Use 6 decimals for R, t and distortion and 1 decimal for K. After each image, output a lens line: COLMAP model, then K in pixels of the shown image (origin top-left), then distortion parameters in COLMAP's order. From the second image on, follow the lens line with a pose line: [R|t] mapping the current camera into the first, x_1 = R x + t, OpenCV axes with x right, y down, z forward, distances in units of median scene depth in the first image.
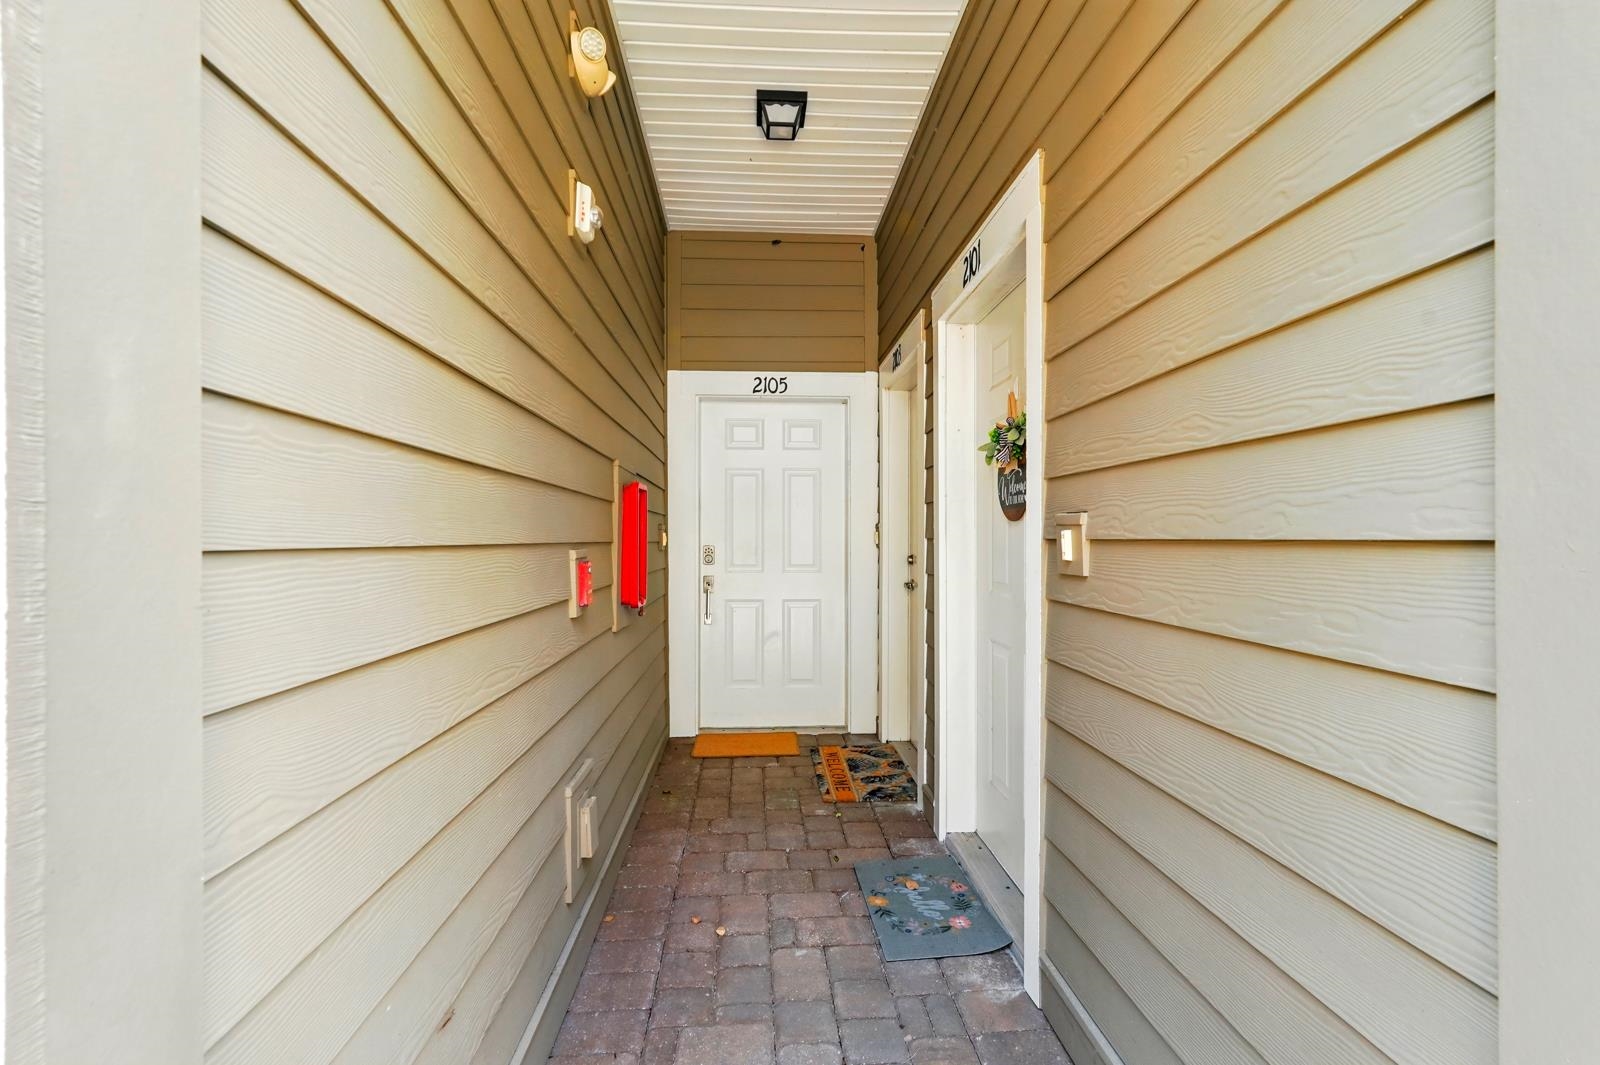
lens RADIAL K [[720.2, 0, 801.3], [0, 720.2, 535.6], [0, 0, 1]] dist [0.005053, 0.001707]
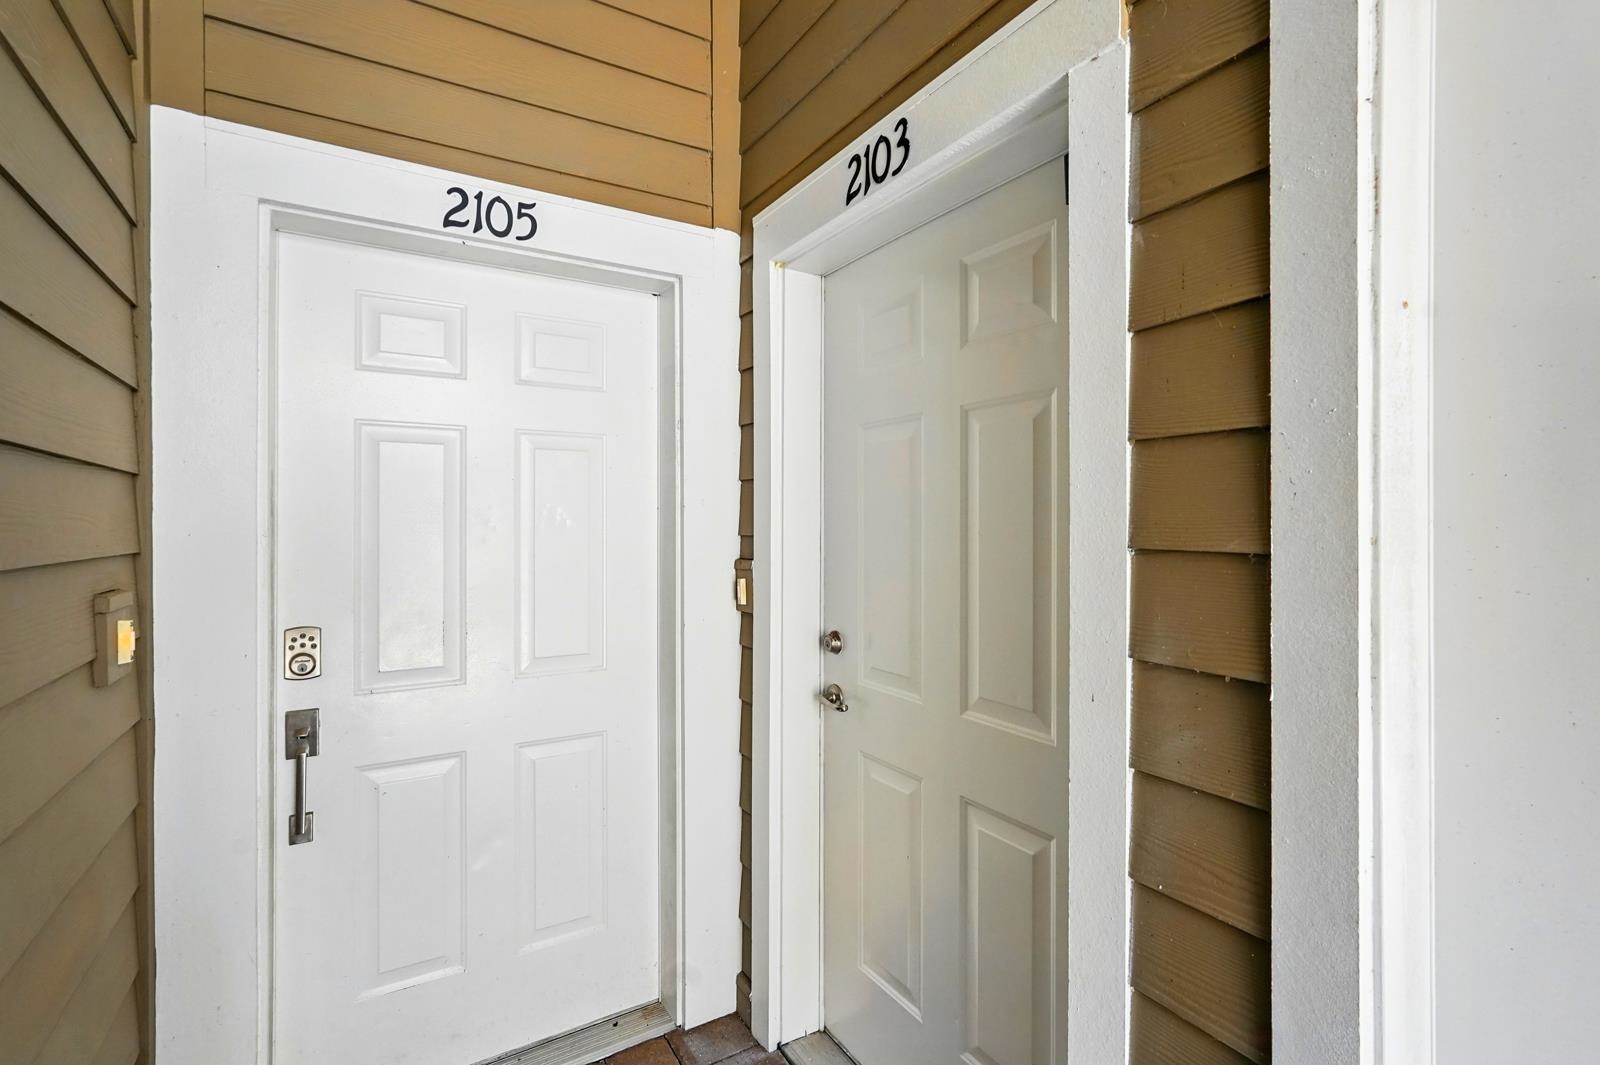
lens RADIAL K [[720.2, 0, 790.6], [0, 720.2, 522.0], [0, 0, 1]] dist [0.005053, 0.001707]
pose [[0.885923, -0.000145, 0.463832, -0.081719], [-0.000402, 0.999999, 0.001080, -0.041547], [-0.463832, -0.001143, 0.885923, 0.574167]]
